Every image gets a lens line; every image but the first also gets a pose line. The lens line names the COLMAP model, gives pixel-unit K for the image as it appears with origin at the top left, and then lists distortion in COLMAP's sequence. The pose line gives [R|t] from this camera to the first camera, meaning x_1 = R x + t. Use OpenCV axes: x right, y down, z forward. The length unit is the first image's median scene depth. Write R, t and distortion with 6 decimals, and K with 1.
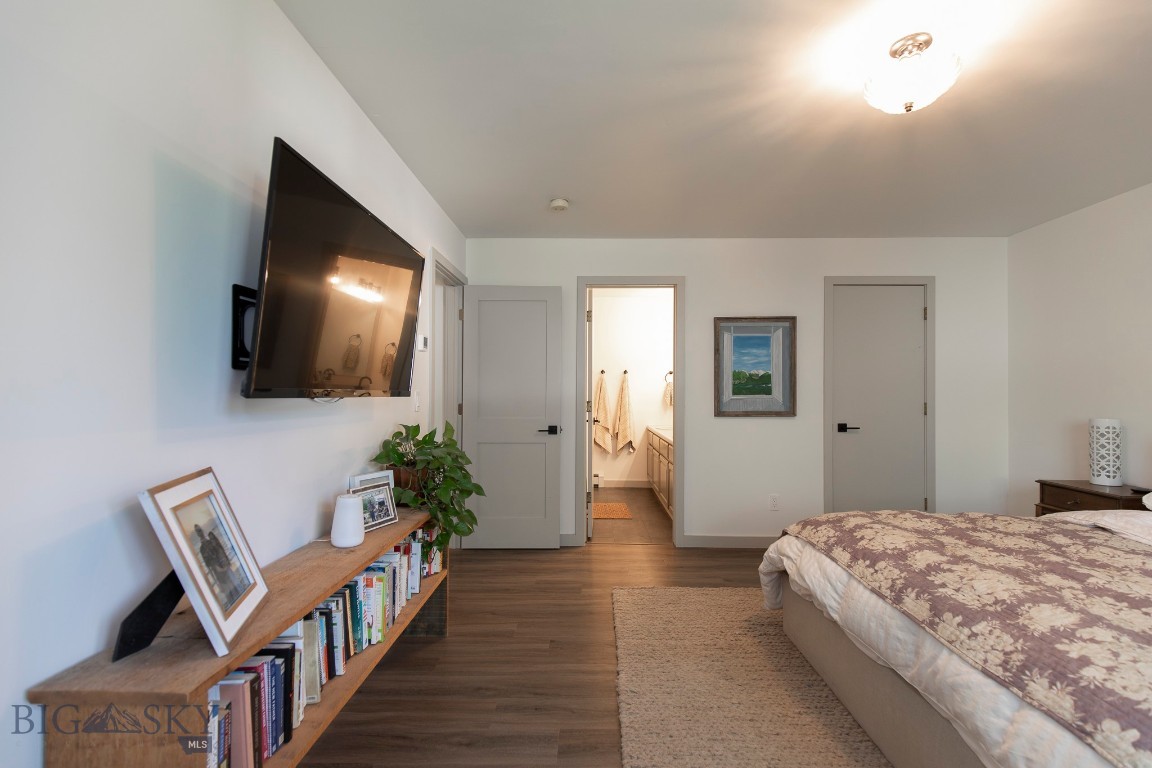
lens RADIAL K [[514.1, 0, 581.3], [0, 514.1, 395.7], [0, 0, 1]] dist [0.009124, -0.000389]
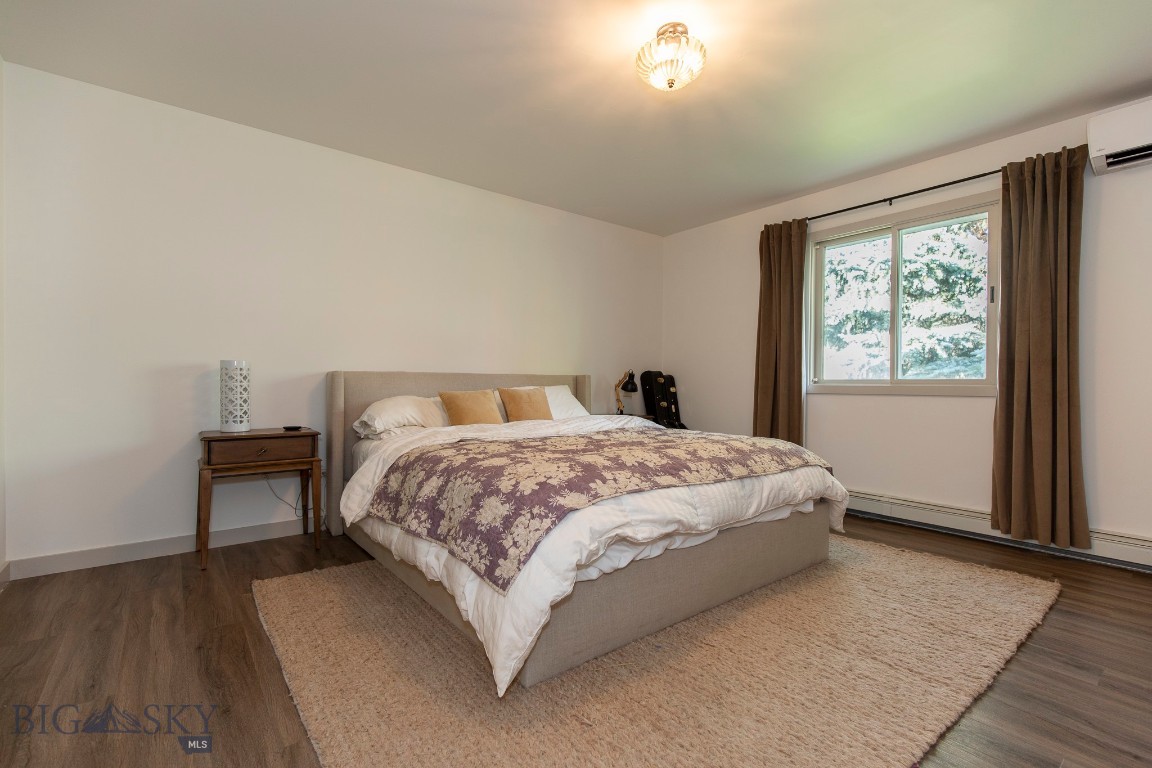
lens RADIAL K [[514.1, 0, 581.3], [0, 514.1, 395.7], [0, 0, 1]] dist [0.009124, -0.000389]
pose [[-0.646018, -0.024332, 0.762934, -0.069225], [-0.010308, 0.999679, 0.023154, 0.061701], [-0.763252, 0.007093, -0.646062, 0.862992]]
